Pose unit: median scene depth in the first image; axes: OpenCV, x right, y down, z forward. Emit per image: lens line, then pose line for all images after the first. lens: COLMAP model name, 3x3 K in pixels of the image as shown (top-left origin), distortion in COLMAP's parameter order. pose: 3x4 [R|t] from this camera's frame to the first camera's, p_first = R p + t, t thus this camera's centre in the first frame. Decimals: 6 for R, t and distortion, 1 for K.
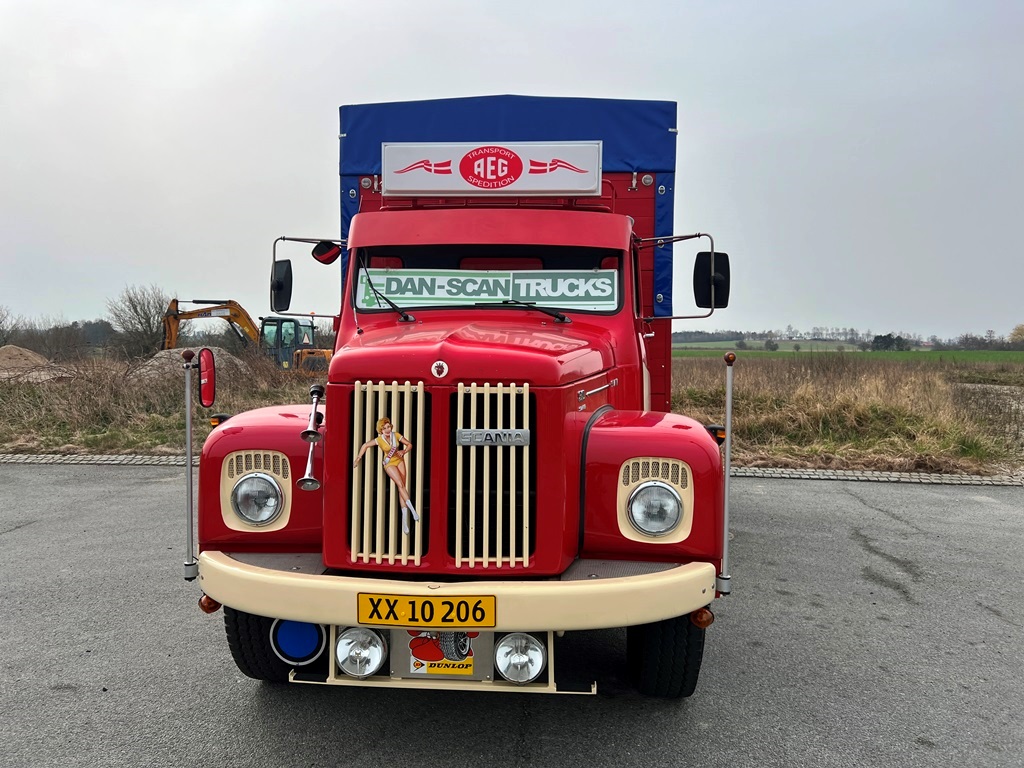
lens RADIAL K [[765.8, 0, 505.8], [0, 765.8, 379.8], [0, 0, 1]] dist [0.067555, -0.079493]
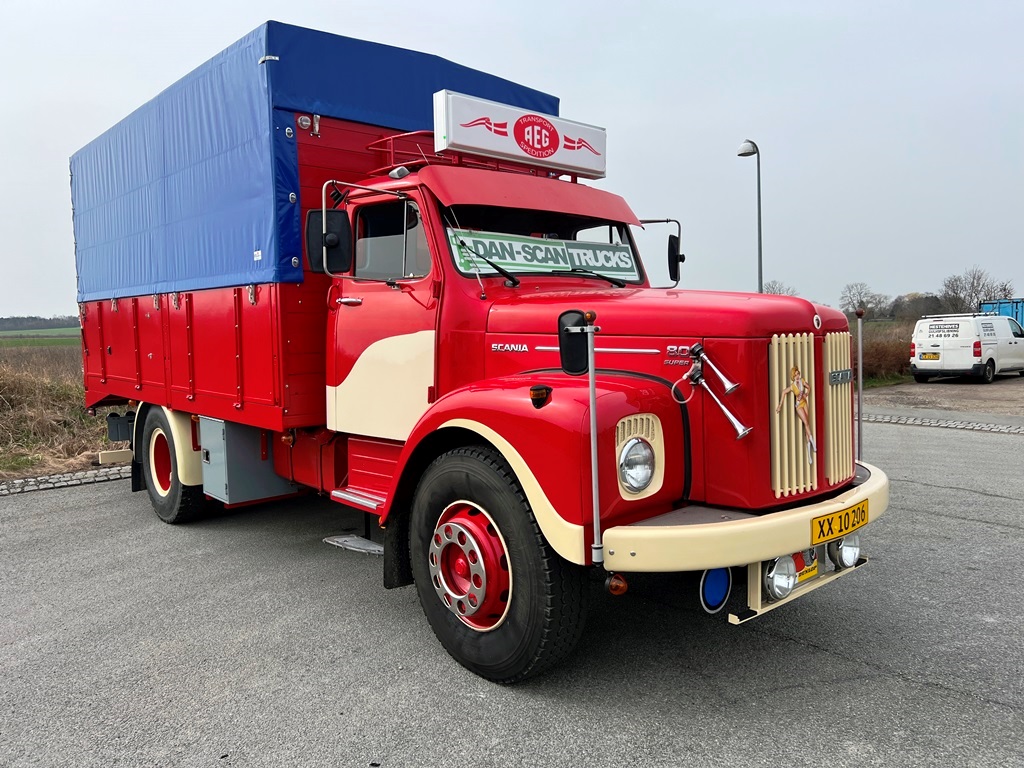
lens RADIAL K [[767.4, 0, 512.0], [0, 767.4, 384.0], [0, 0, 1]] dist [0.062812, -0.075982]
pose [[0.695570, -0.072771, 0.714763, -0.805358], [0.055272, 0.997329, 0.047751, -0.000942], [-0.716329, 0.006293, 0.697734, 0.320637]]
